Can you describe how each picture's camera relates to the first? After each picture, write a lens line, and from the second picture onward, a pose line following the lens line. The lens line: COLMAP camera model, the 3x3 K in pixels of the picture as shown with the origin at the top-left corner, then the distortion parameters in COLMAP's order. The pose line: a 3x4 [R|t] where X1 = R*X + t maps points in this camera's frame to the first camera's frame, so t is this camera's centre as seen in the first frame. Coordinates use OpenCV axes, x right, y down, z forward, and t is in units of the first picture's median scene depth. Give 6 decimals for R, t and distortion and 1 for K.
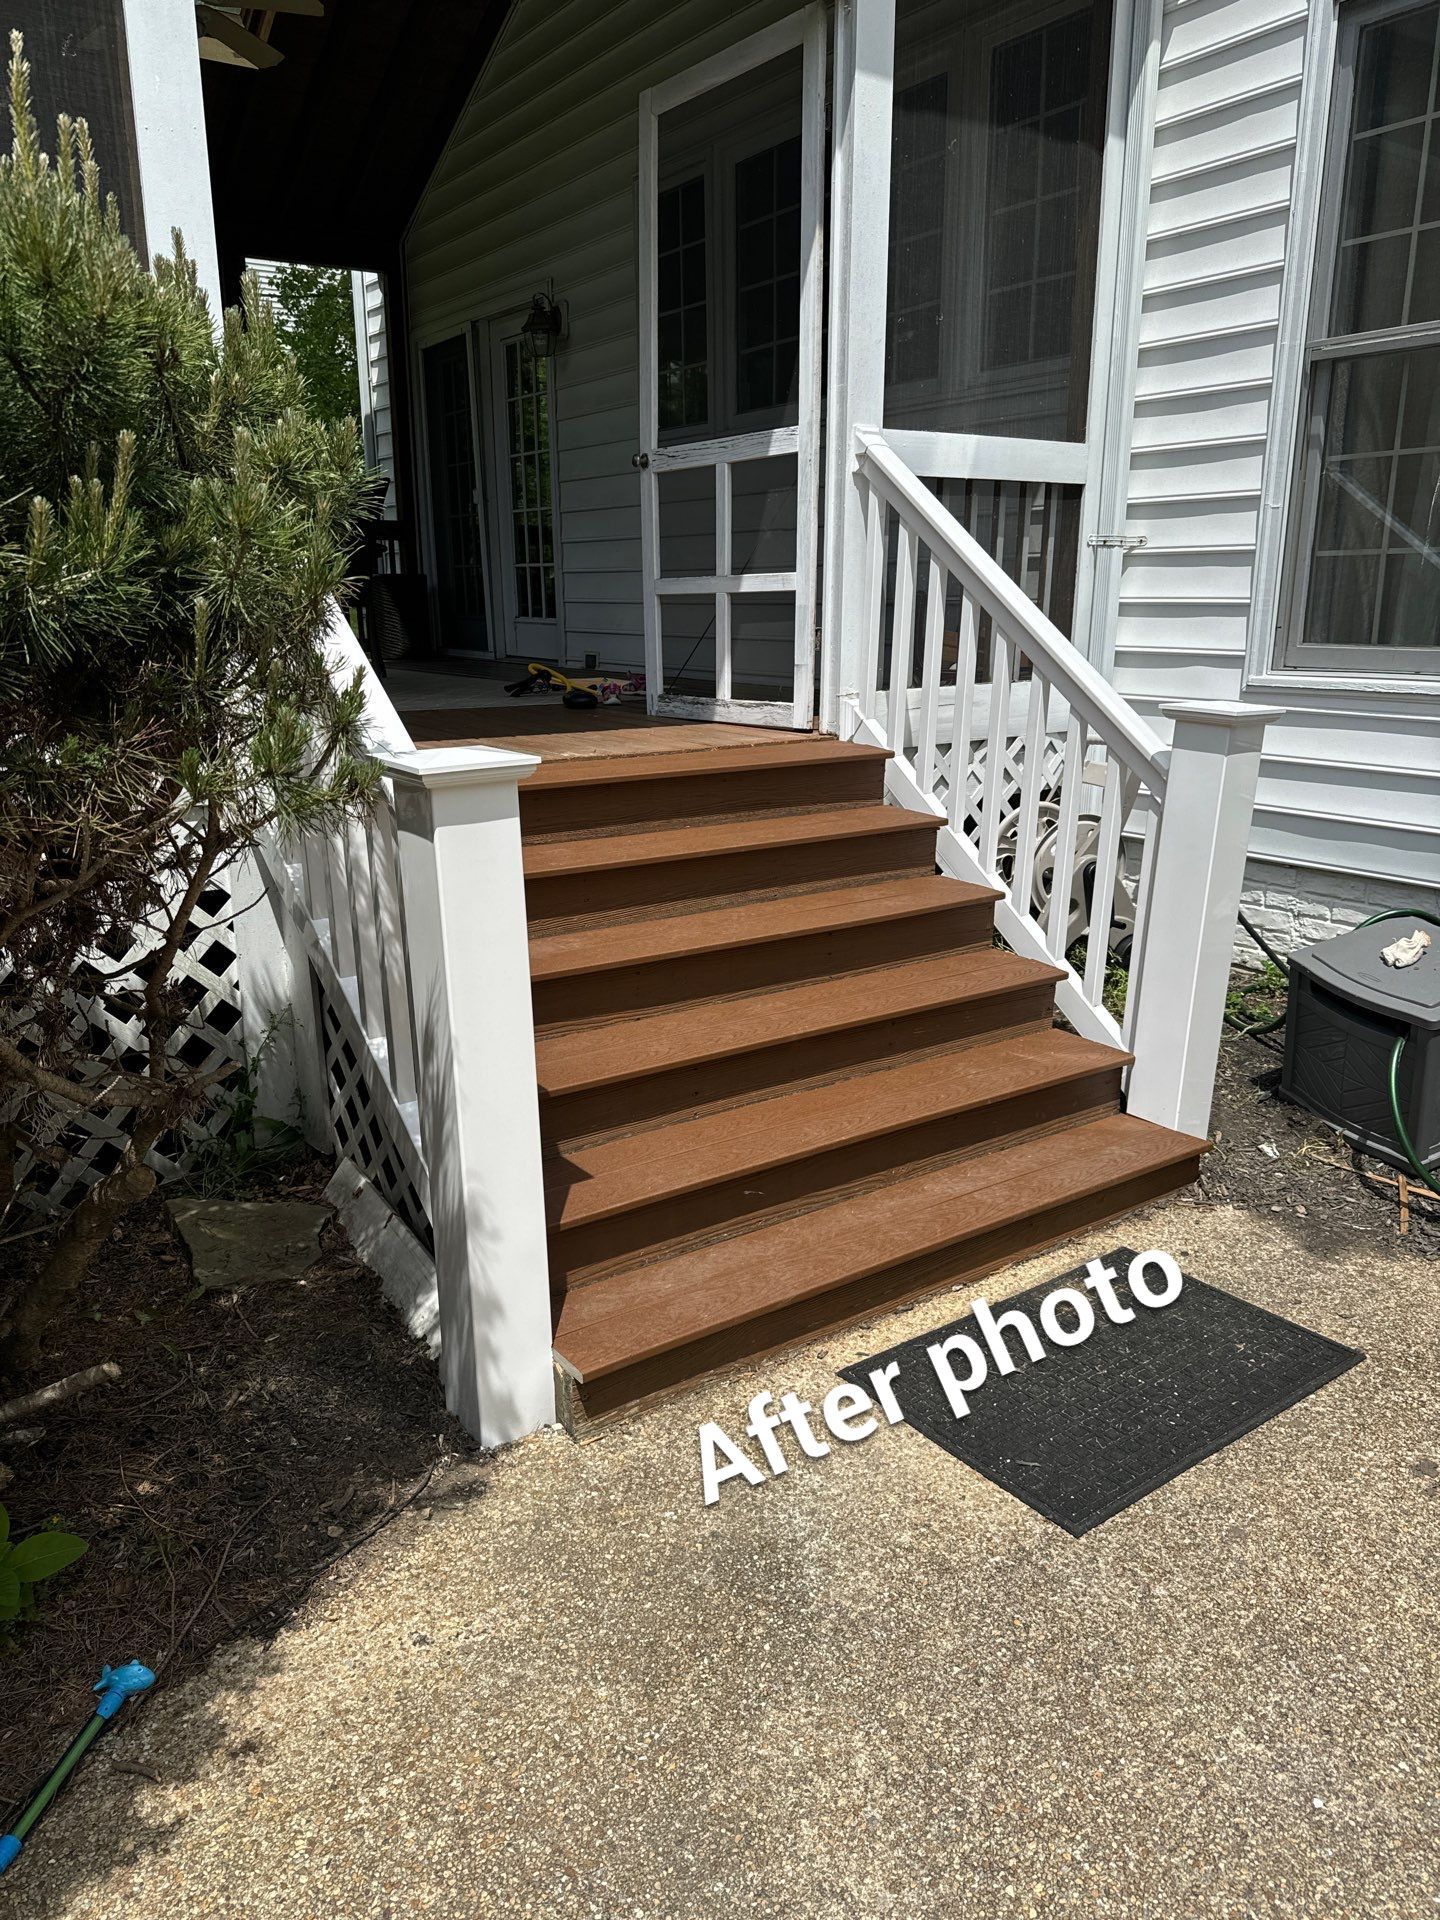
lens RADIAL K [[1350.6, 0, 725.7], [0, 1350.6, 960.0], [0, 0, 1]] dist [0.095071, -0.171710]
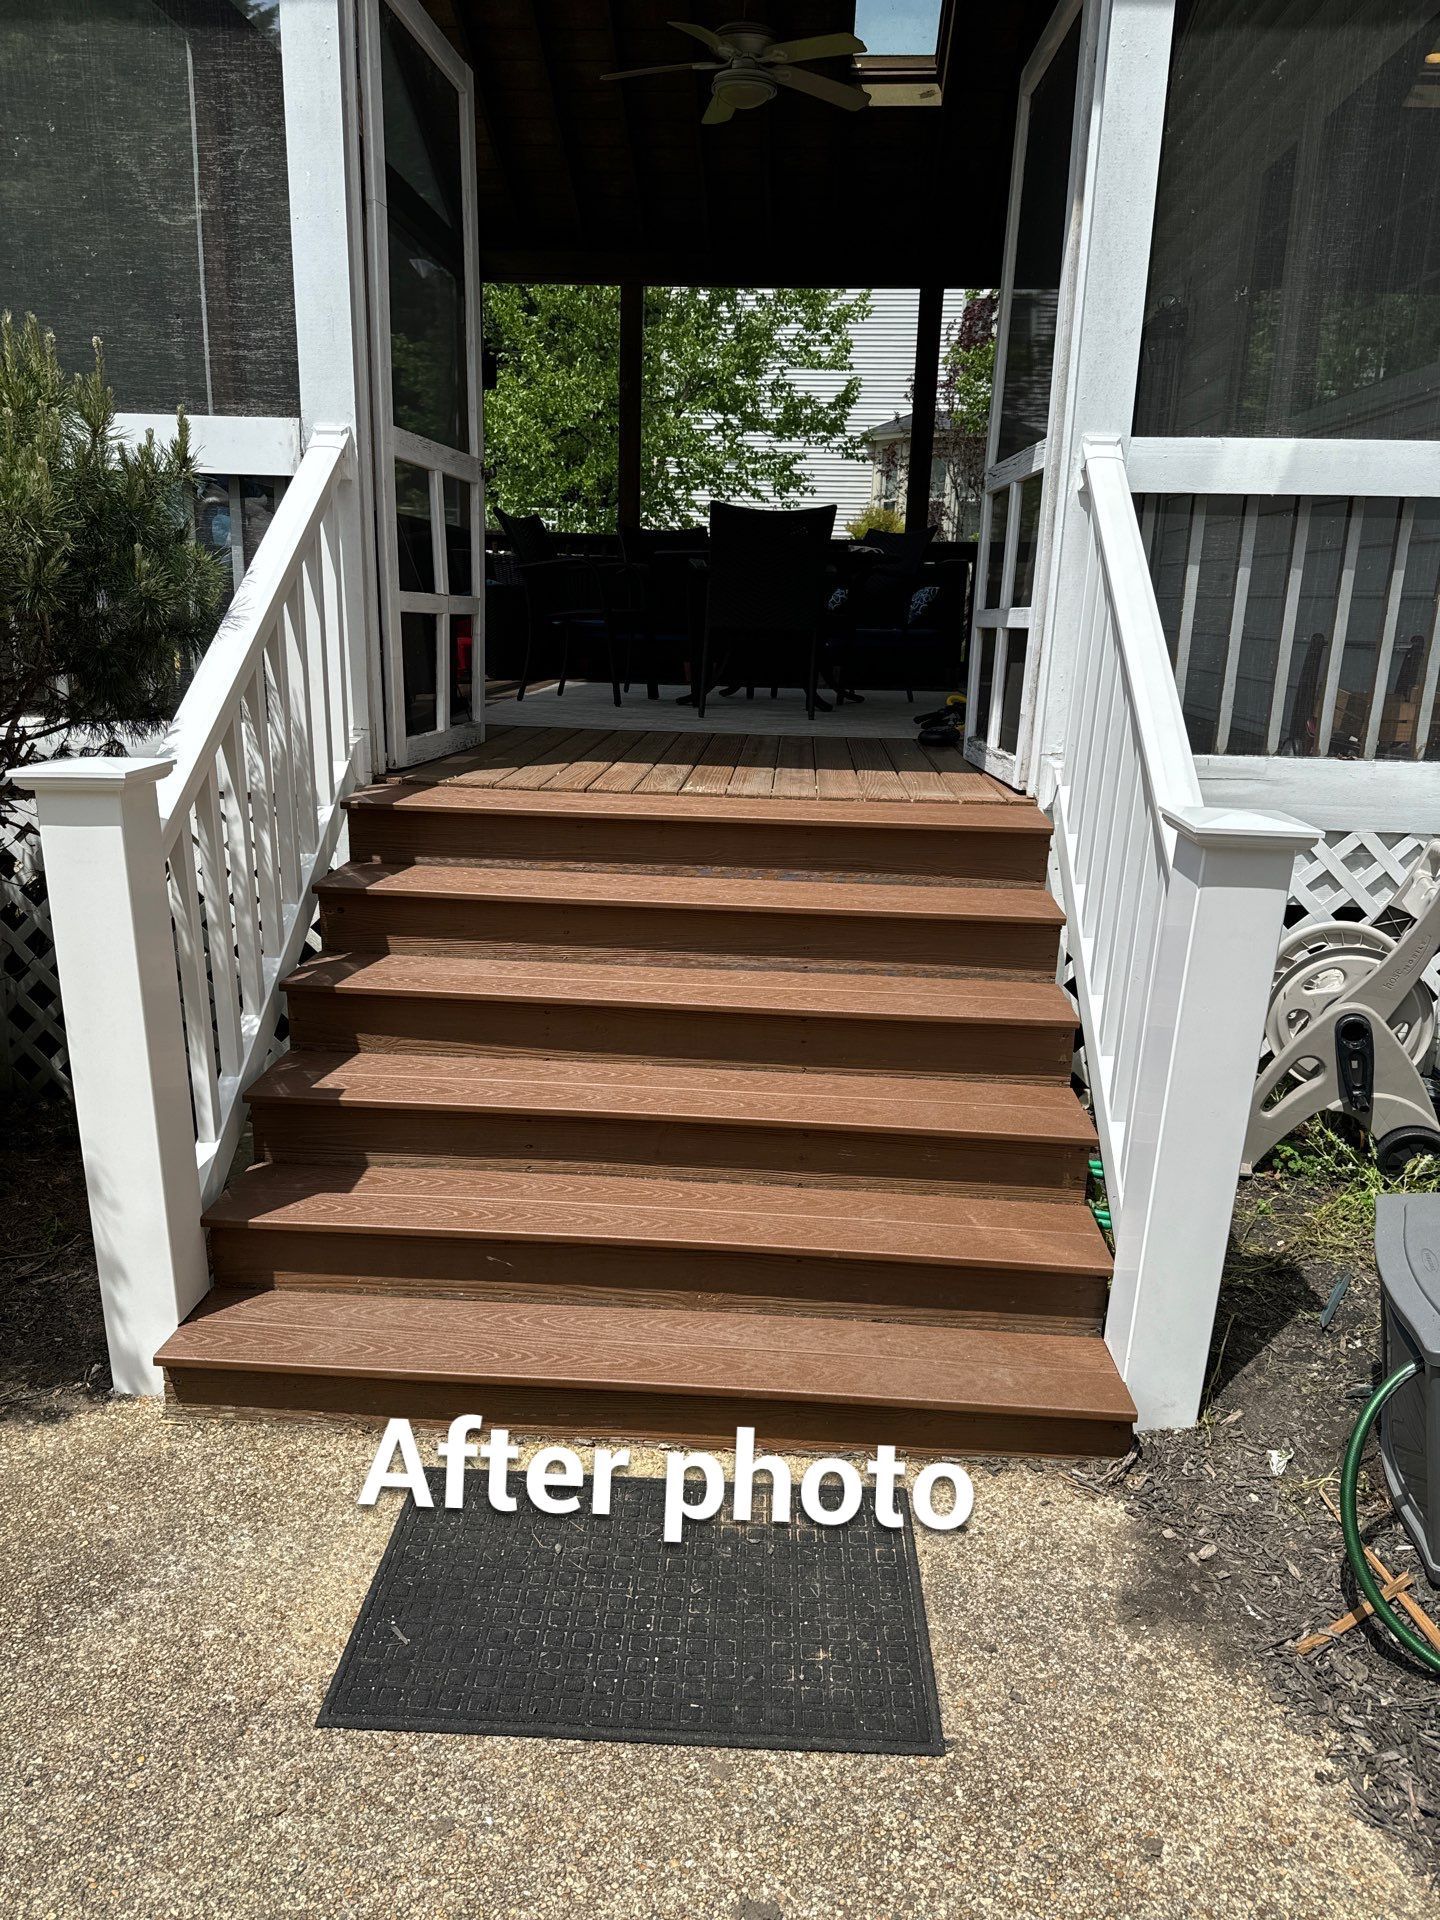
lens RADIAL K [[1350.6, 0, 725.7], [0, 1350.6, 960.0], [0, 0, 1]] dist [0.095071, -0.171710]
pose [[0.781759, 0.187083, -0.594855, 0.576360], [-0.190660, 0.979963, 0.057635, -0.102691], [0.593719, 0.068358, 0.801764, 0.273446]]
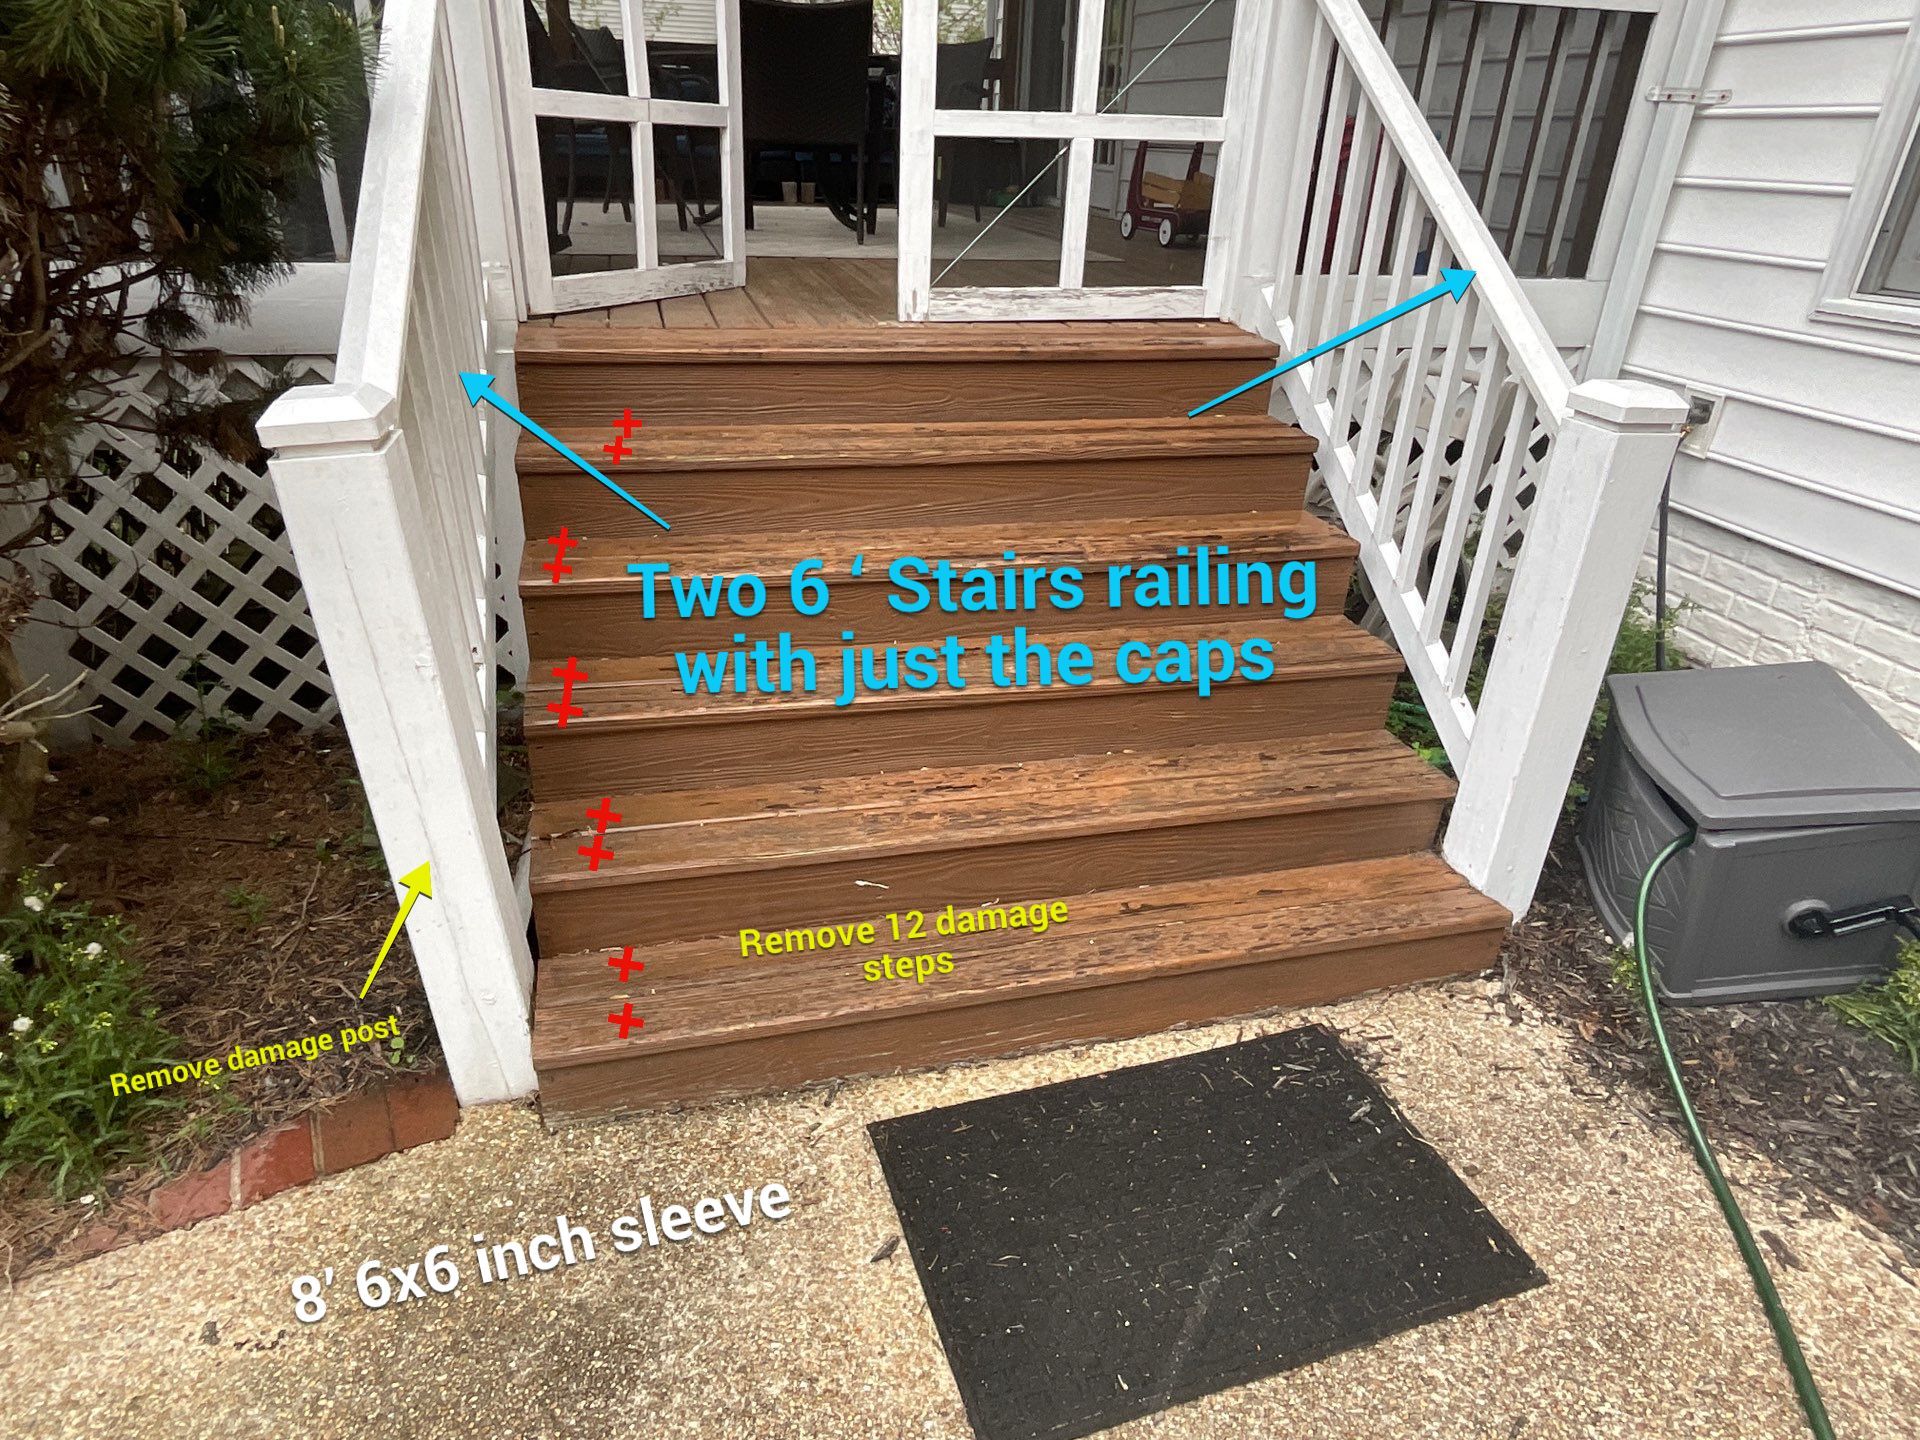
lens RADIAL K [[1172.0, 0, 955.7], [0, 1172.0, 716.1], [0, 0, 1]] dist [-0.002058, -0.004167]
pose [[0.933832, 0.191949, -0.301849, 0.236252], [-0.130865, 0.968660, 0.211122, -0.081123], [0.332913, -0.157651, 0.929685, 0.294026]]
